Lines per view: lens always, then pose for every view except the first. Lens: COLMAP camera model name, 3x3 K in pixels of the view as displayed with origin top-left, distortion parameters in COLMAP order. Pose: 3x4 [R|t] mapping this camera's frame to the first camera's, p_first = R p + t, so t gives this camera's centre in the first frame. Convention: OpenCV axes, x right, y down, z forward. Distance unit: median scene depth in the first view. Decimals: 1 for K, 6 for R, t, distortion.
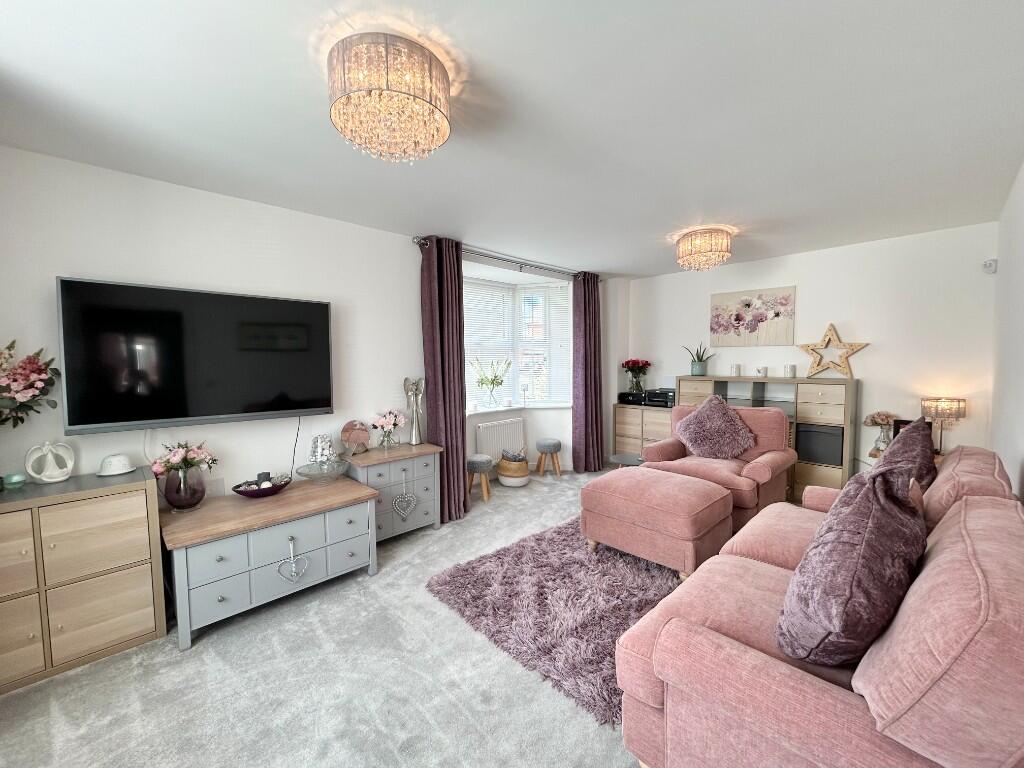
lens RADIAL K [[411.9, 0, 506.3], [0, 411.9, 386.5], [0, 0, 1]] dist [-0.001633, 0.001745]
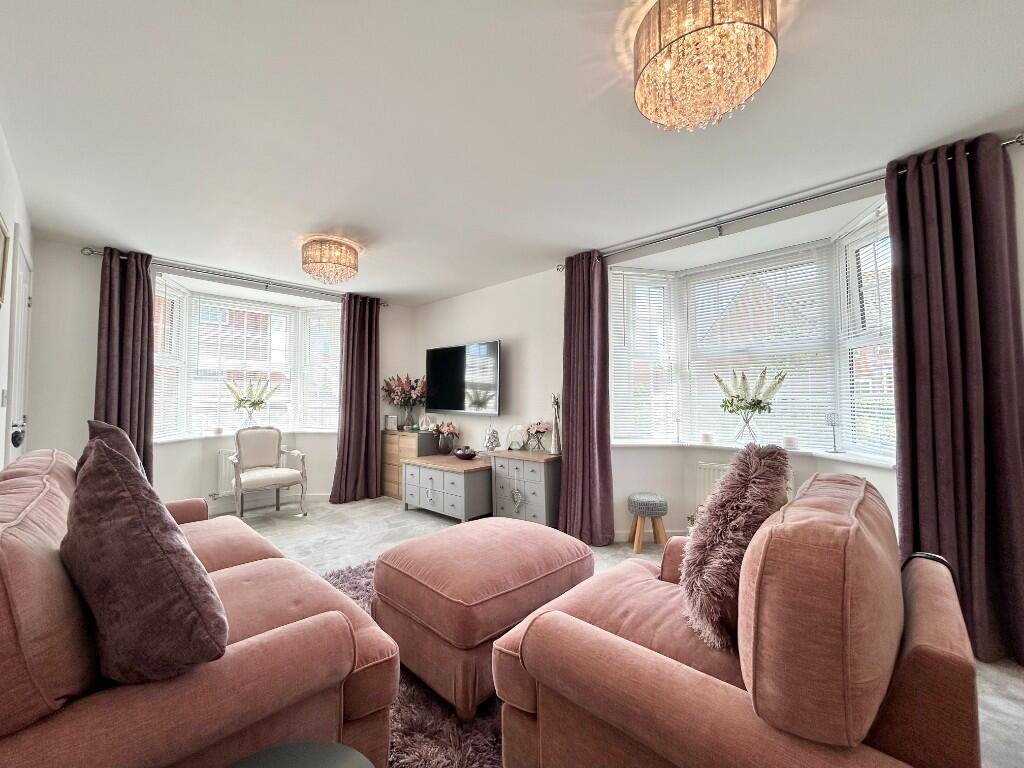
lens RADIAL K [[411.9, 0, 506.4], [0, 411.9, 382.6], [0, 0, 1]] dist [-0.001633, 0.001745]
pose [[0.031644, -0.044348, -0.998515, 1.414264], [-0.070913, 0.996398, -0.046502, 0.021244], [0.996980, 0.072279, 0.028385, 1.380873]]
